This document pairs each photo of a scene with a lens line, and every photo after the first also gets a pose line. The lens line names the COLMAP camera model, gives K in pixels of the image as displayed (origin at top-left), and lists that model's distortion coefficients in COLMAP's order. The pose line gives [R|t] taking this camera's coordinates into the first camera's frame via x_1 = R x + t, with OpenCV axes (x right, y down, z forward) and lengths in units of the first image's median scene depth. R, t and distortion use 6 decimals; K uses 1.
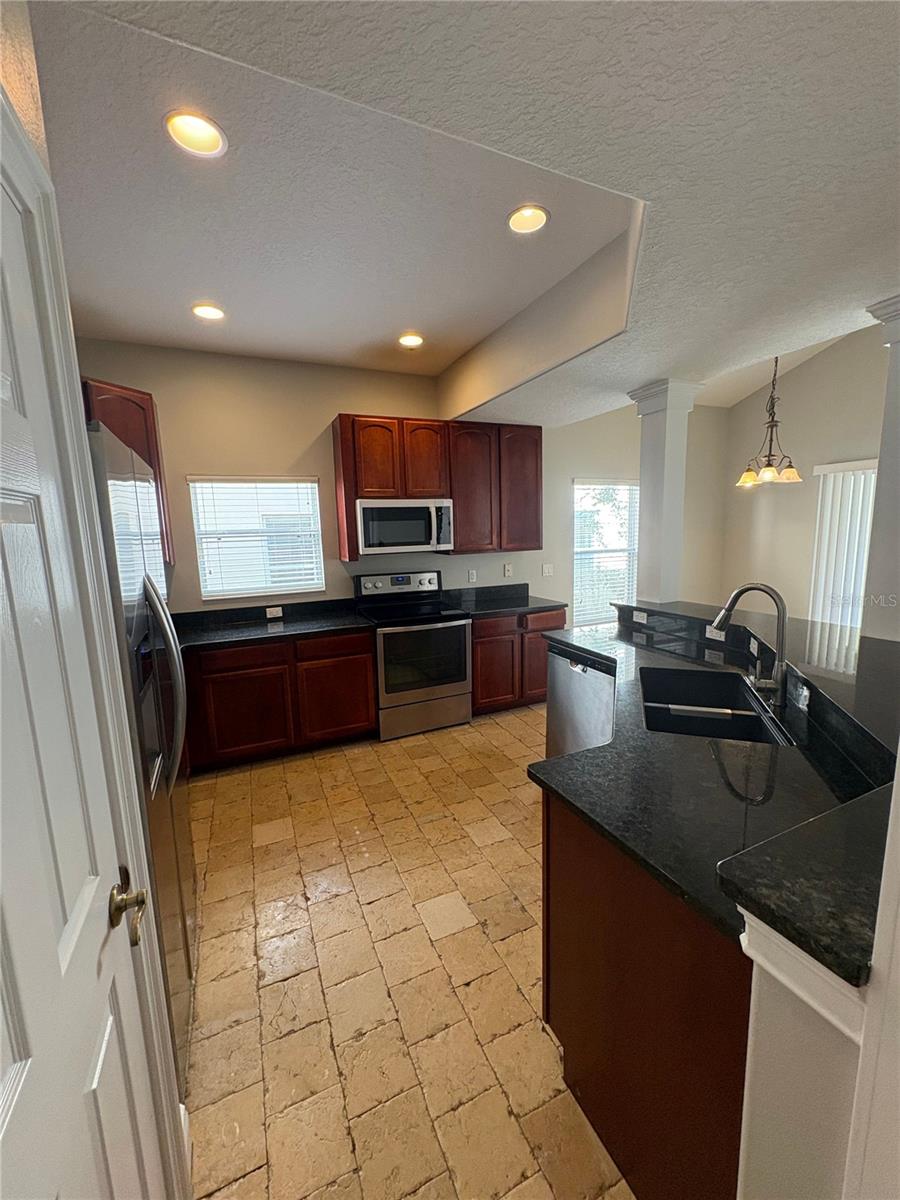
lens RADIAL K [[479.1, 0, 450.0], [0, 479.1, 600.0], [0, 0, 1]] dist [0.010901, 0.000314]
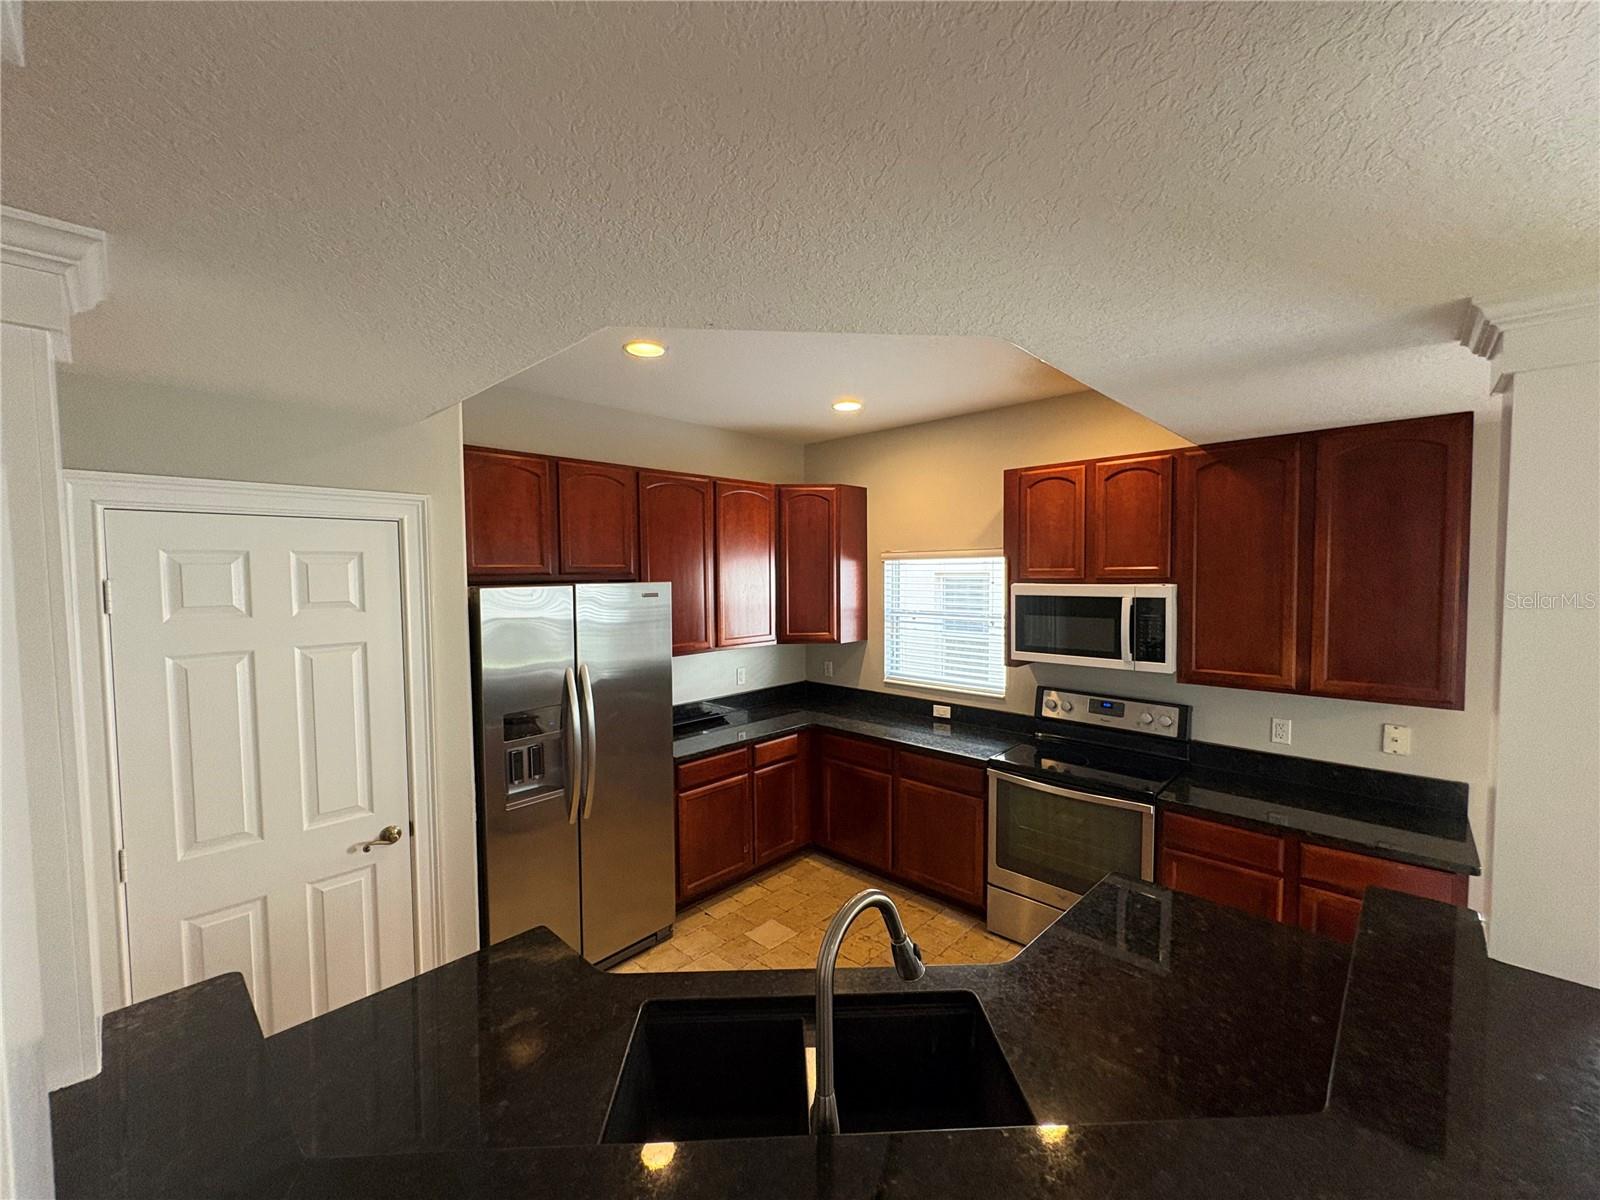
lens RADIAL K [[636.0, 0, 800.0], [0, 636.0, 600.0], [0, 0, 1]] dist [0.002043, 0.000336]
pose [[0.372738, 0.066663, -0.925539, 0.548177], [-0.141665, 0.989812, 0.014240, -0.145712], [0.917059, 0.125808, 0.378385, 0.329669]]
